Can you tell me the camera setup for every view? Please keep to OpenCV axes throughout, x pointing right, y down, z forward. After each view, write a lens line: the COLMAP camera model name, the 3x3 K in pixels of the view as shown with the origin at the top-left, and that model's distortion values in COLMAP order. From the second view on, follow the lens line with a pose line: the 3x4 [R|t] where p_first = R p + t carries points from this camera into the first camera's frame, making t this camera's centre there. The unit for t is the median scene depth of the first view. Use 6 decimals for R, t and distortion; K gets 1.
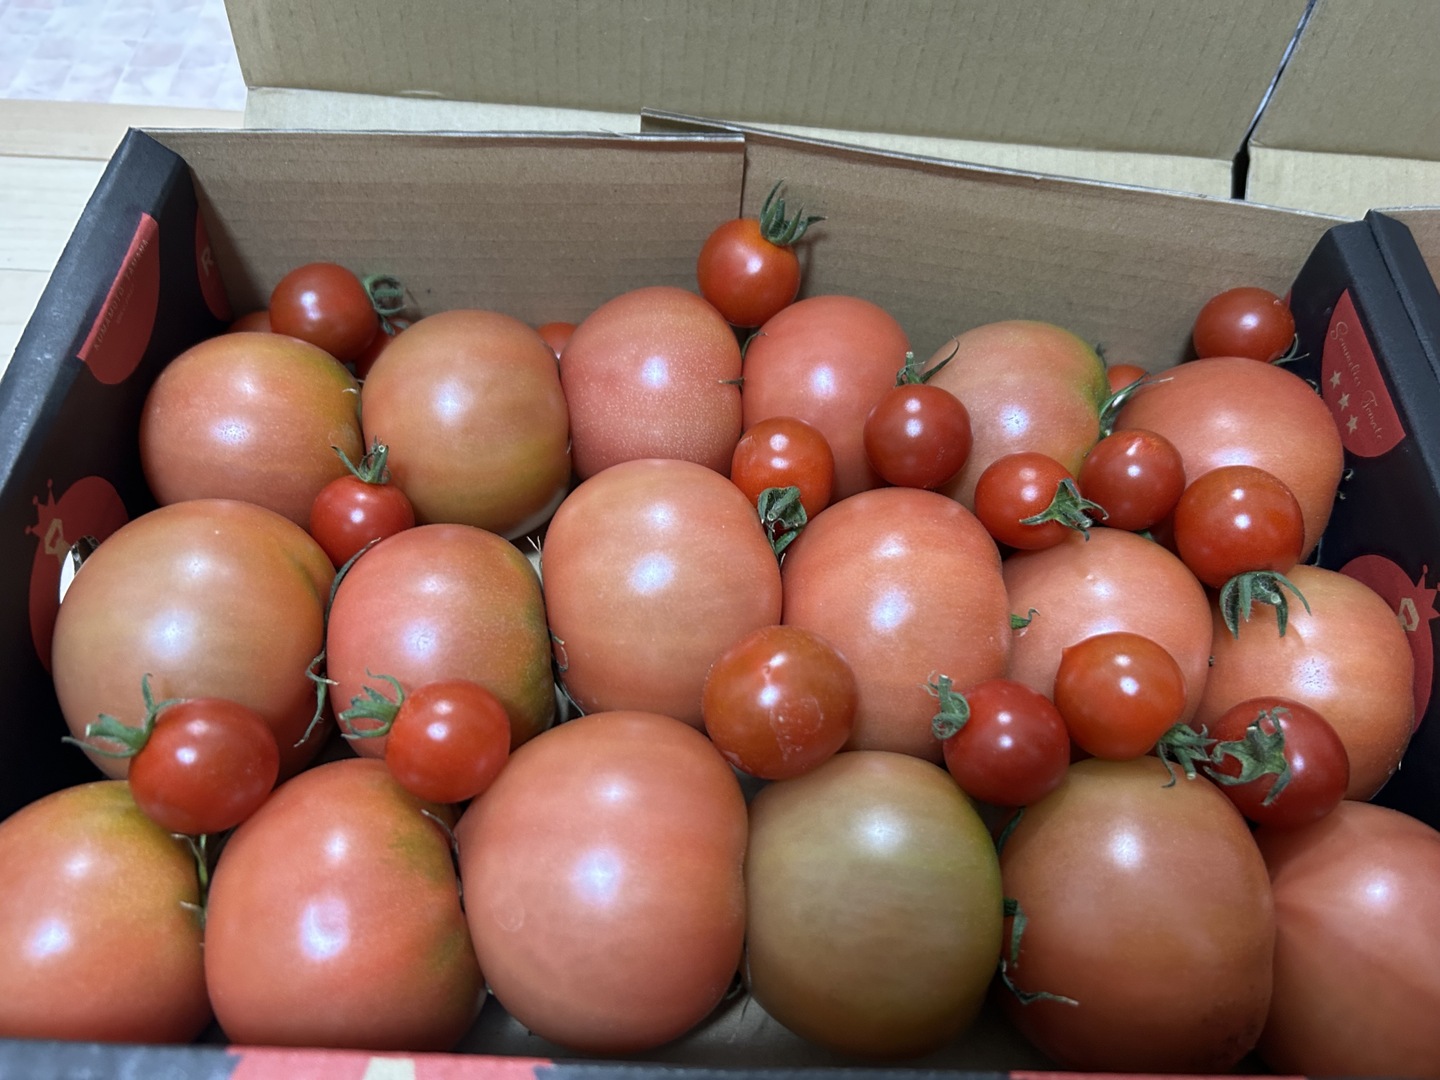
lens RADIAL K [[1097.3, 0, 725.1], [0, 1097.3, 543.5], [0, 0, 1]] dist [0.029277, -0.050150]
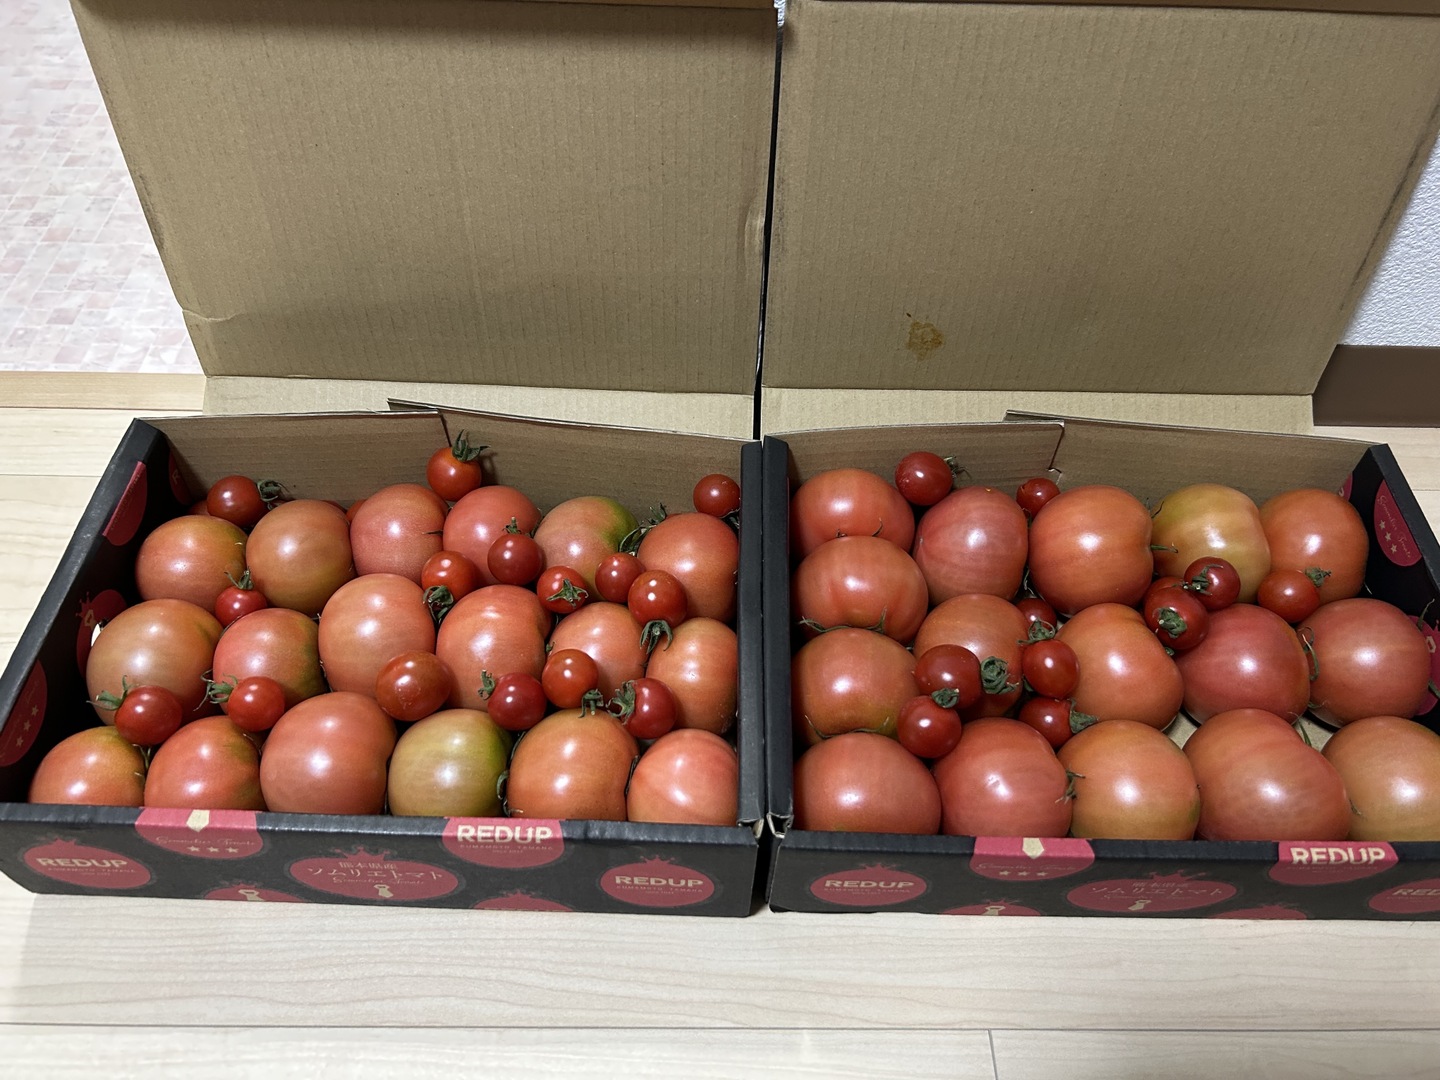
lens RADIAL K [[1056.6, 0, 720.3], [0, 1056.6, 547.1], [0, 0, 1]] dist [0.028172, -0.048164]
pose [[0.998818, -0.027556, -0.040030, 0.630018], [0.023932, 0.995802, -0.088348, 0.060662], [0.042297, 0.087286, 0.995285, -0.909400]]
